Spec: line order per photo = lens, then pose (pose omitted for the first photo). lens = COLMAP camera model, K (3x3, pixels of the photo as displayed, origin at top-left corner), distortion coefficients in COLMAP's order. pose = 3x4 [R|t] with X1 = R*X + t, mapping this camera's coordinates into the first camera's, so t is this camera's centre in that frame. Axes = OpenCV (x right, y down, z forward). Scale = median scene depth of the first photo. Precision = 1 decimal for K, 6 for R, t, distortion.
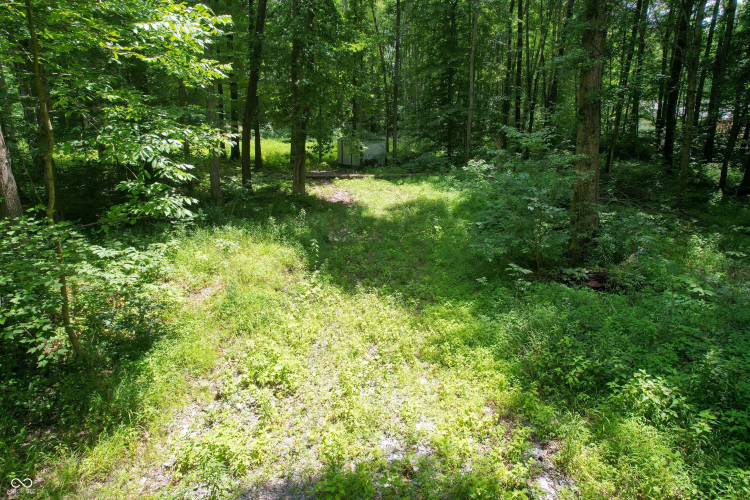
lens RADIAL K [[475.3, 0, 375.0], [0, 475.3, 250.0], [0, 0, 1]] dist [-0.073621, 0.070531]
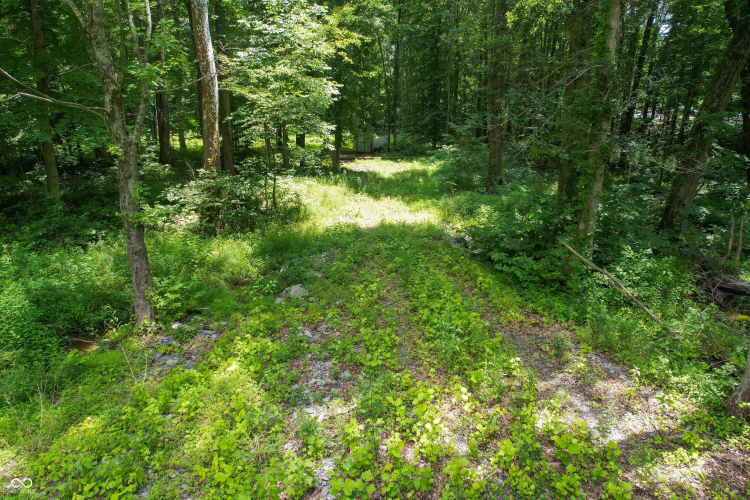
lens RADIAL K [[475.3, 0, 375.0], [0, 475.3, 250.0], [0, 0, 1]] dist [-0.073621, 0.070531]
pose [[0.999977, 0.000084, 0.006806, -0.032996], [-0.000090, 1.000000, 0.000963, 0.134474], [-0.006806, -0.000964, 0.999976, -0.490374]]
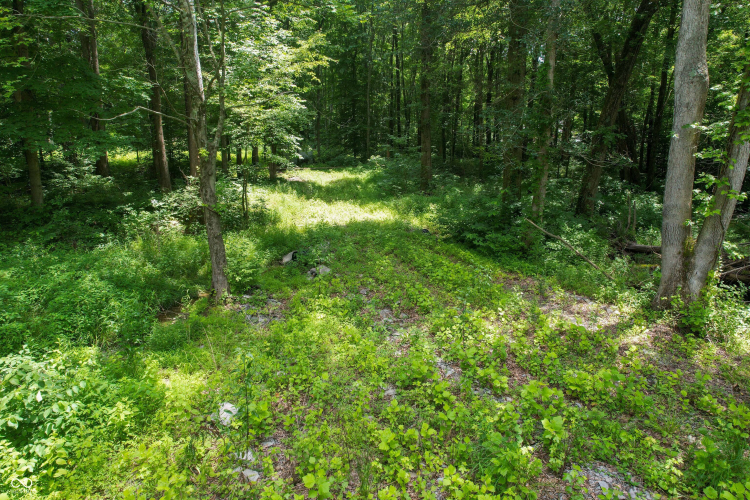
lens RADIAL K [[475.3, 0, 375.0], [0, 475.3, 250.0], [0, 0, 1]] dist [-0.073621, 0.070531]
pose [[0.975469, -0.049684, 0.214456, -0.148857], [0.055539, 0.998228, -0.021357, 0.162814], [-0.213014, 0.032743, 0.976500, -0.577335]]
